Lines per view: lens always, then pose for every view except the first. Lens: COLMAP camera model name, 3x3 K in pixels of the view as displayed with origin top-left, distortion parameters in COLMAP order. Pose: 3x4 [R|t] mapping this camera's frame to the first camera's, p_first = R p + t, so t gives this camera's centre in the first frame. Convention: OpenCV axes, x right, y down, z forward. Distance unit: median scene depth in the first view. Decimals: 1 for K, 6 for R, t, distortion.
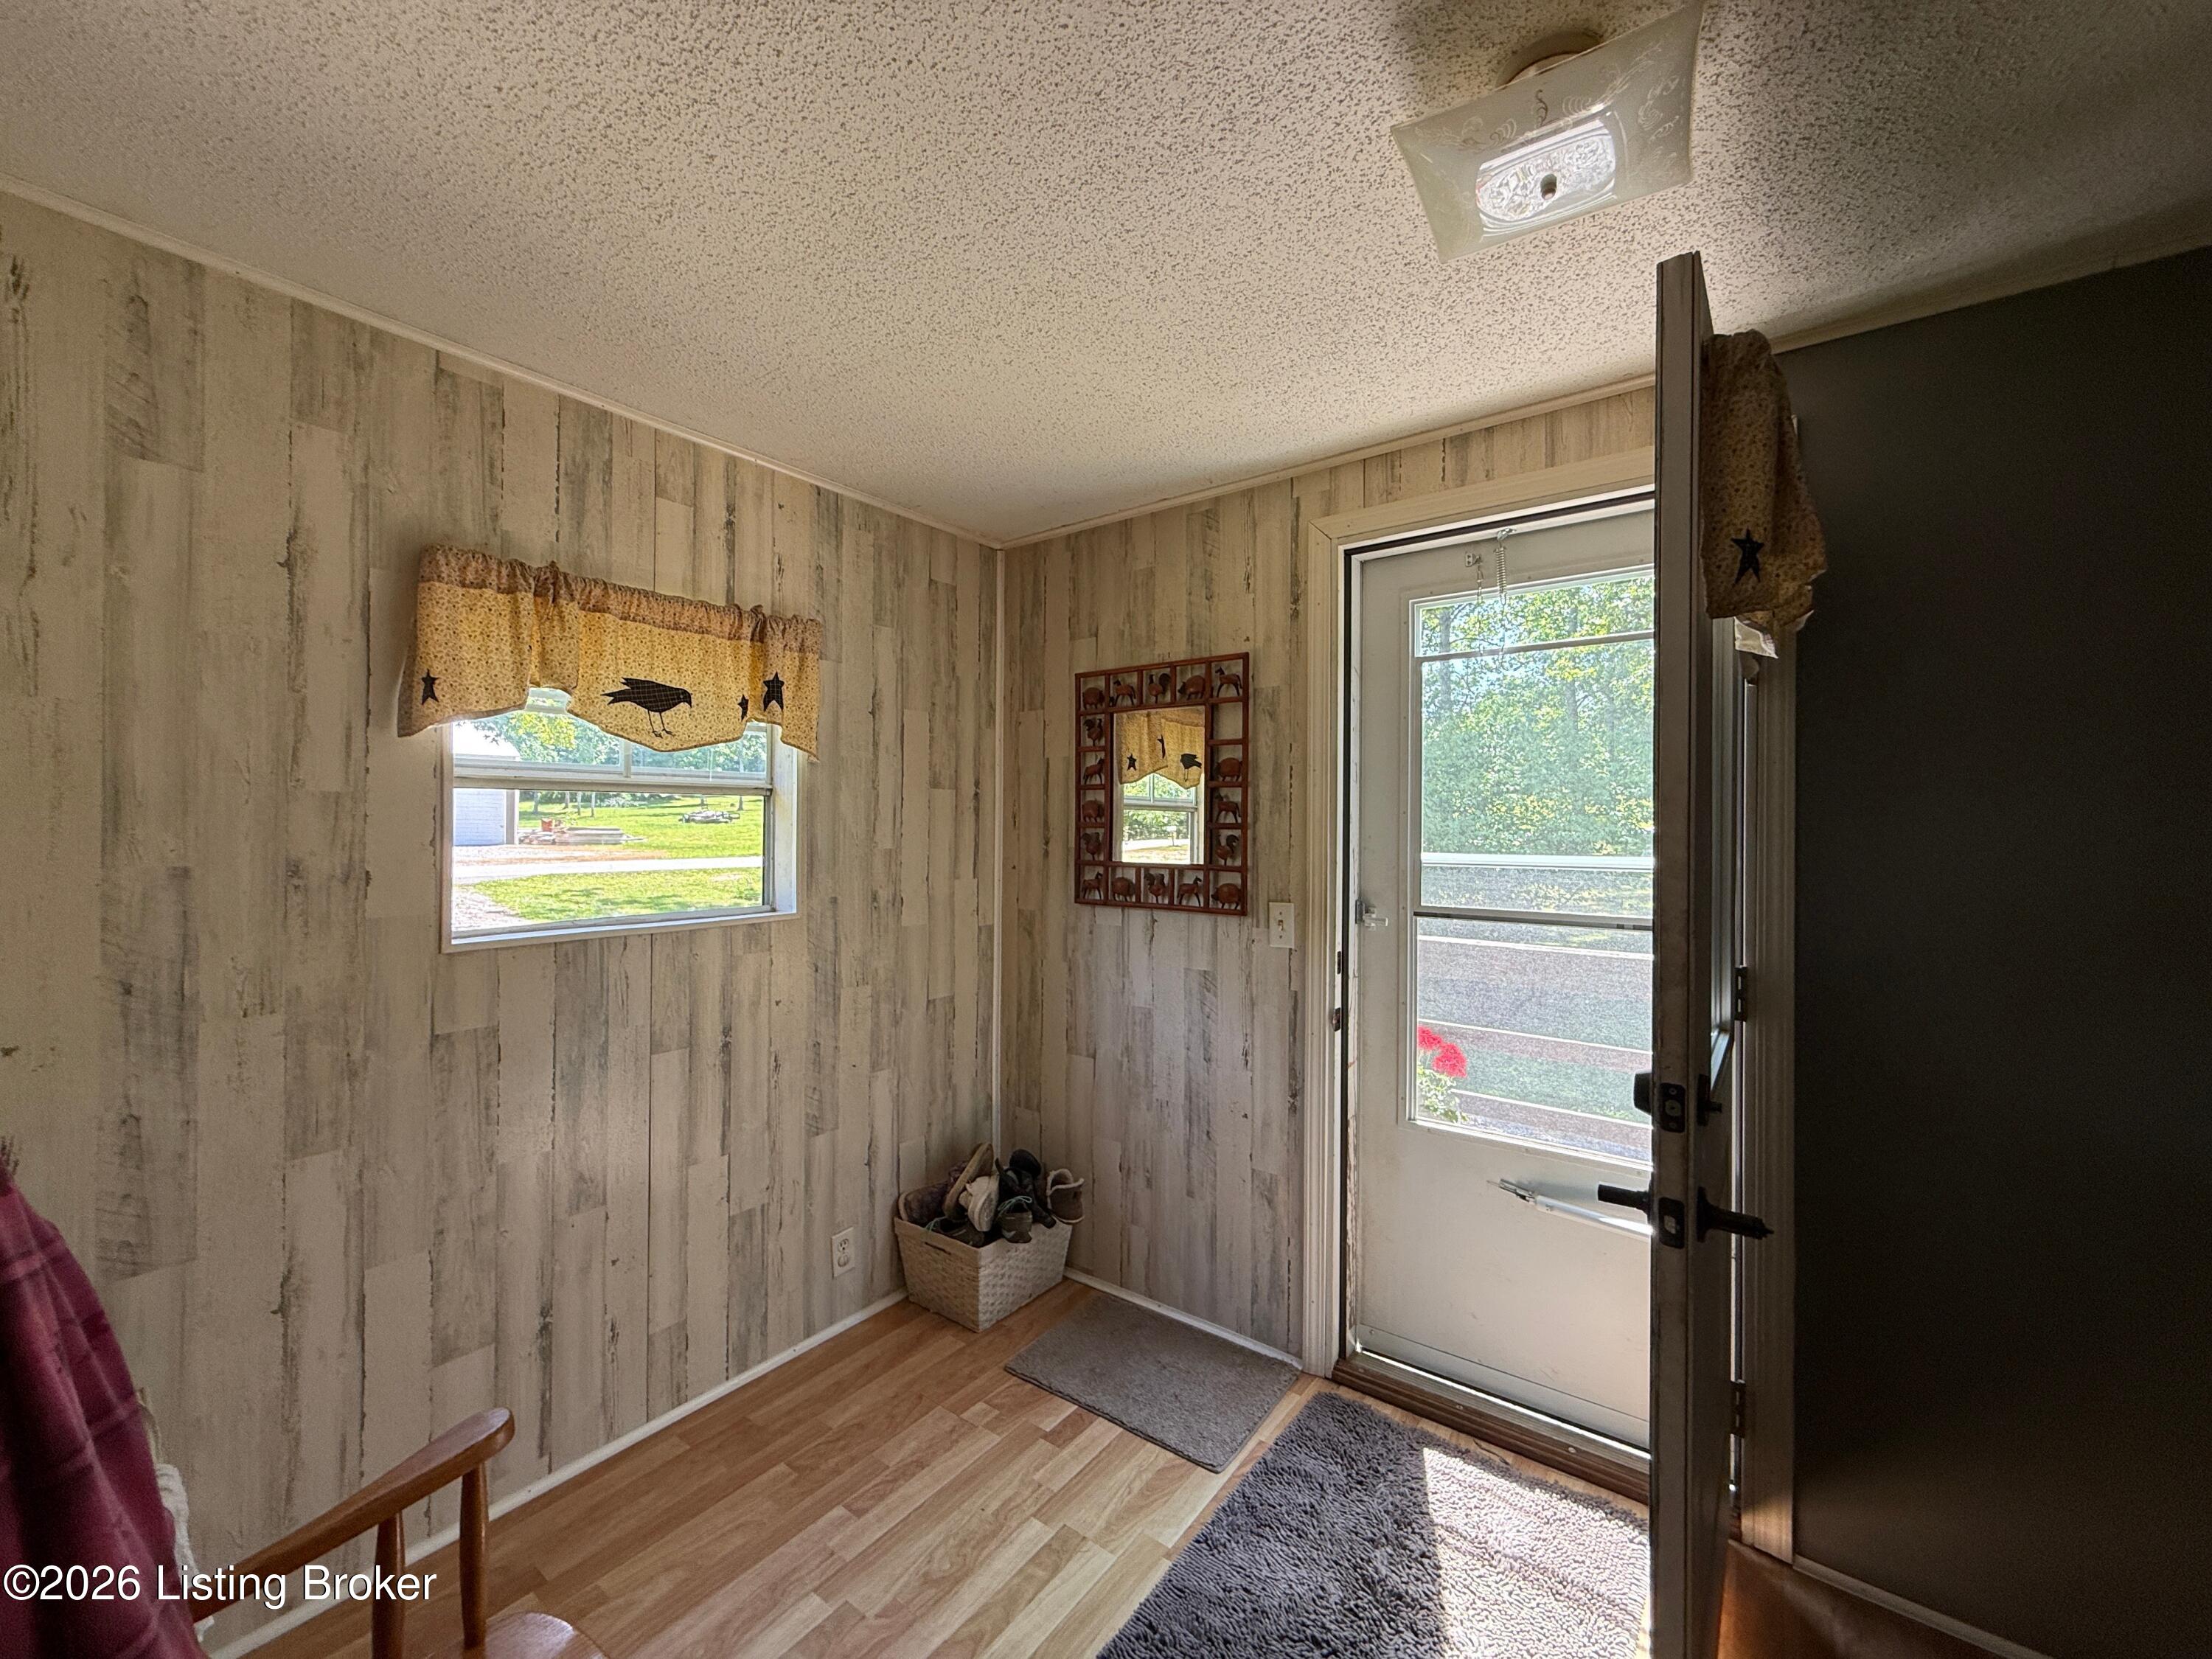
lens RADIAL K [[877.9, 0, 1103.2], [0, 877.9, 820.1], [0, 0, 1]] dist [-0.002042, -0.000204]
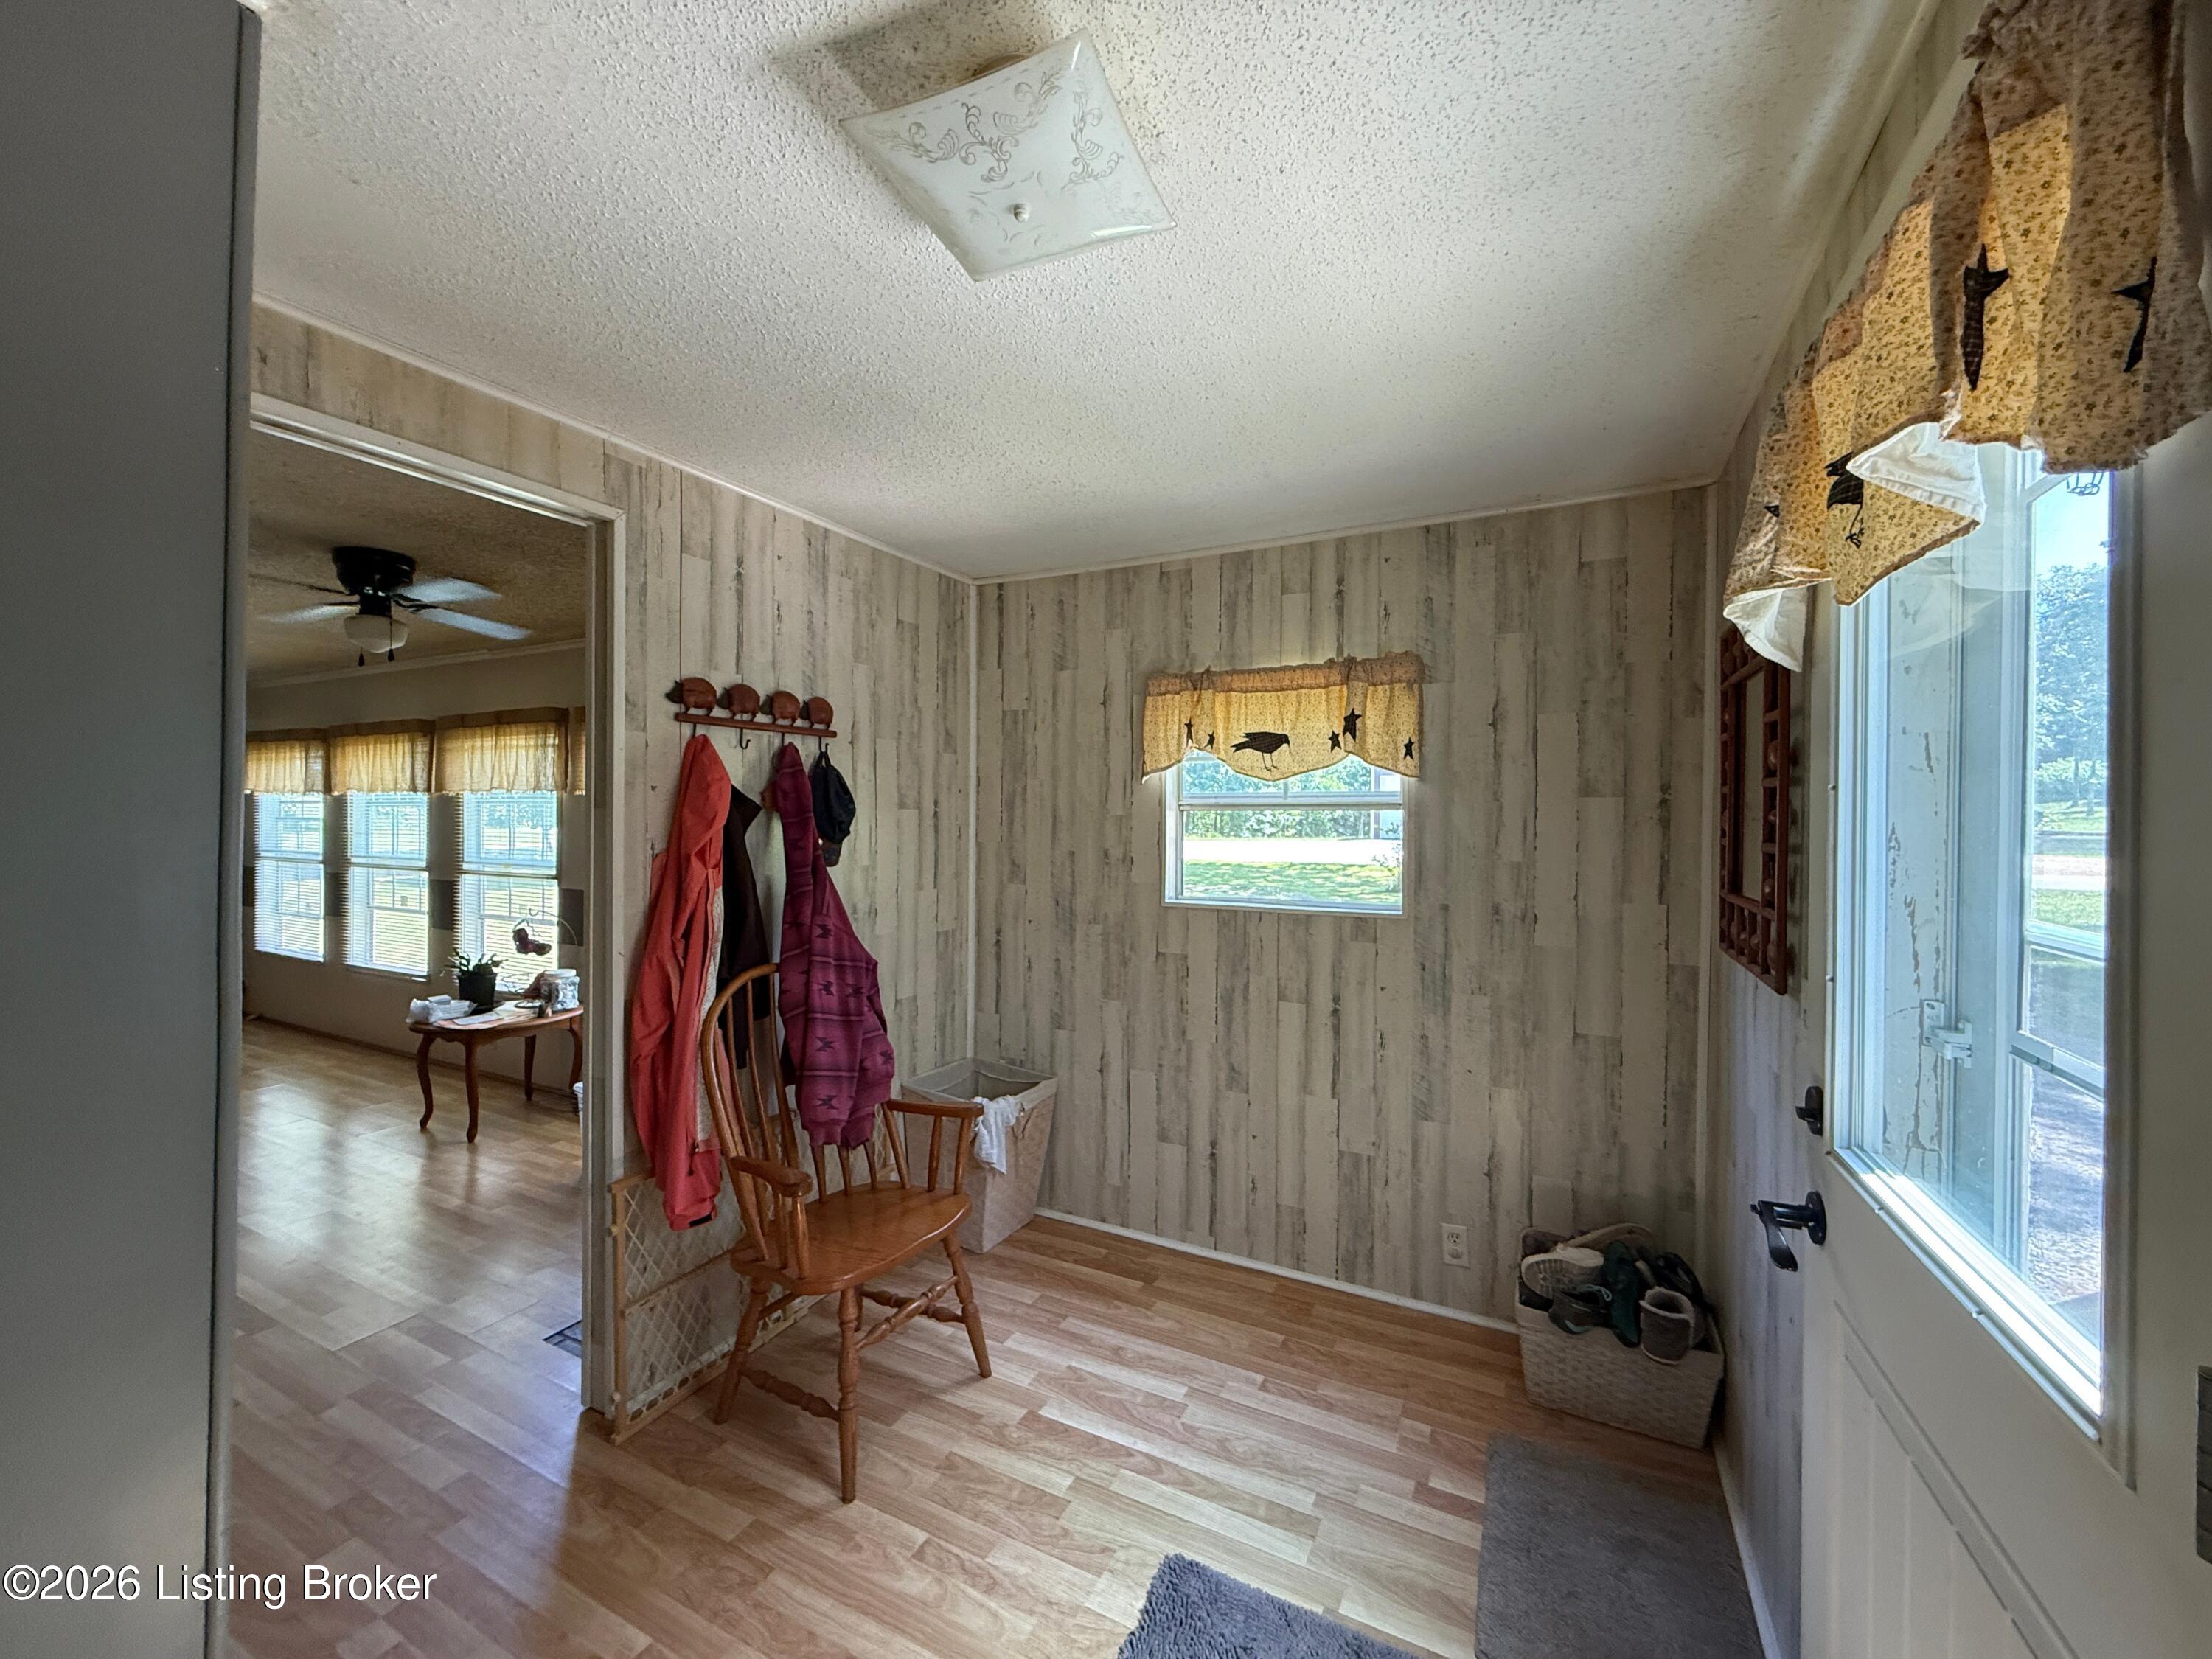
lens RADIAL K [[877.9, 0, 1103.2], [0, 877.9, 820.1], [0, 0, 1]] dist [-0.002042, -0.000204]
pose [[0.176265, -0.001815, -0.984341, 0.778242], [-0.002395, 0.999995, -0.002272, -0.012495], [0.984340, 0.002758, 0.176260, 0.473183]]
